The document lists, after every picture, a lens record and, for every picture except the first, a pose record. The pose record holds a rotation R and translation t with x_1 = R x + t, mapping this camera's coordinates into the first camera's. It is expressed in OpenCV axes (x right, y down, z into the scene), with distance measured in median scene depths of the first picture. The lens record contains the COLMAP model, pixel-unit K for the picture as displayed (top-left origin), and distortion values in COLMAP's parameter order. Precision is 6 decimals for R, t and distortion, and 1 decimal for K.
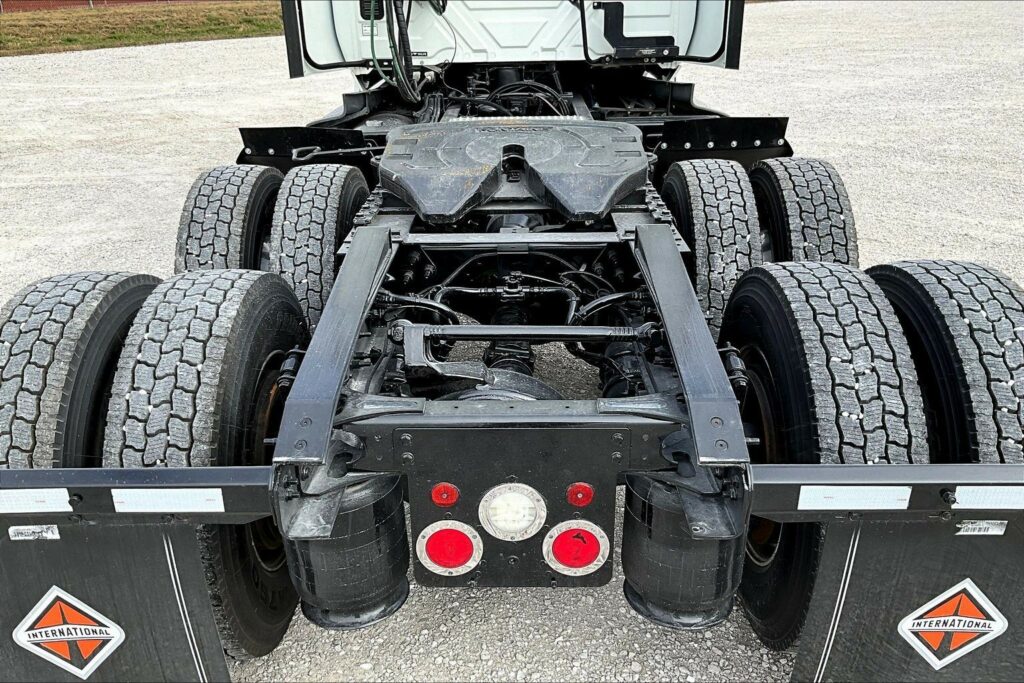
lens RADIAL K [[844.7, 0, 511.8], [0, 844.7, 348.8], [0, 0, 1]] dist [0.081858, -0.167029]
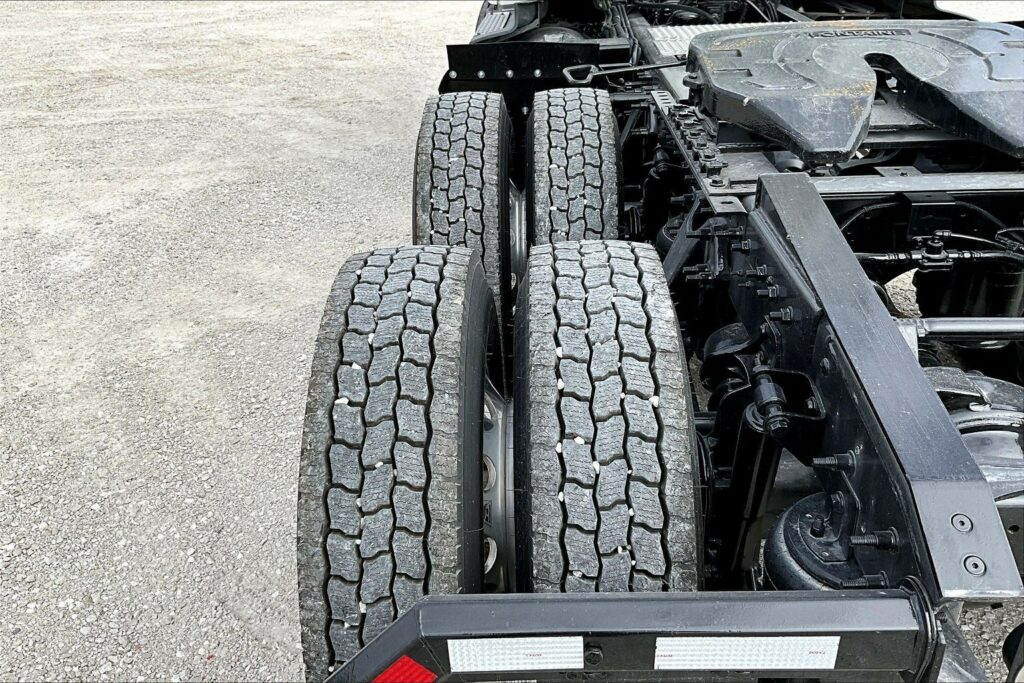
lens RADIAL K [[844.7, 0, 509.7], [0, 844.7, 346.5], [0, 0, 1]] dist [0.081858, -0.167029]
pose [[0.999389, -0.012773, -0.032519, -0.285599], [0.015399, 0.996528, 0.081817, -0.048123], [0.031361, -0.082268, 0.996117, 0.210807]]
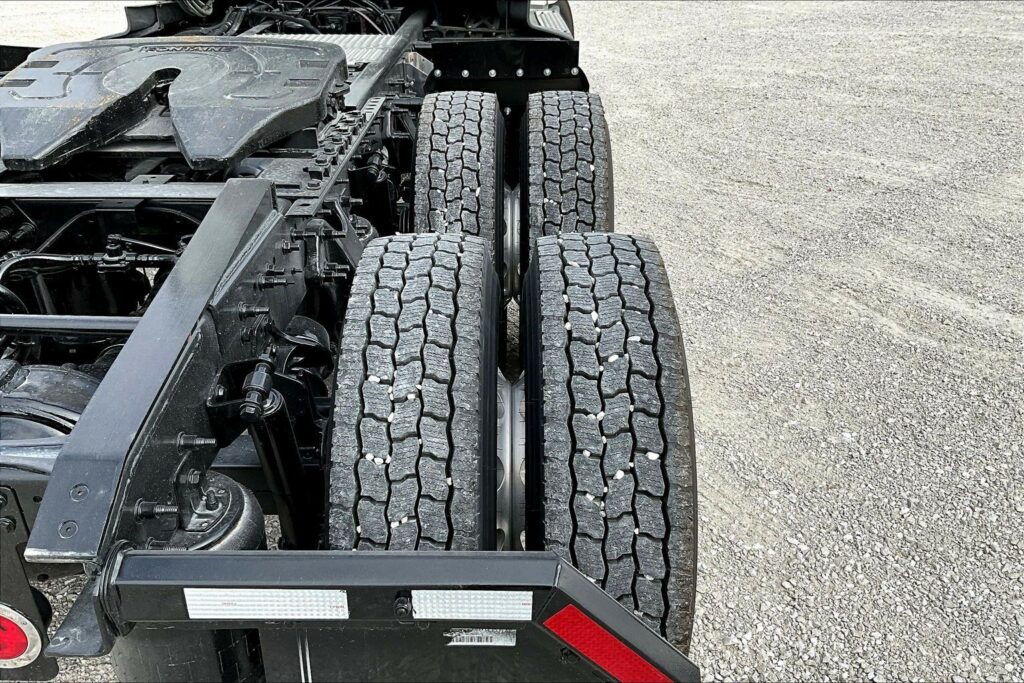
lens RADIAL K [[844.7, 0, 512.4], [0, 844.7, 347.8], [0, 0, 1]] dist [0.081858, -0.167029]
pose [[0.999901, 0.012560, 0.006294, 0.307356], [-0.013038, 0.996491, 0.082680, -0.047523], [-0.005233, -0.082754, 0.996556, 0.168871]]
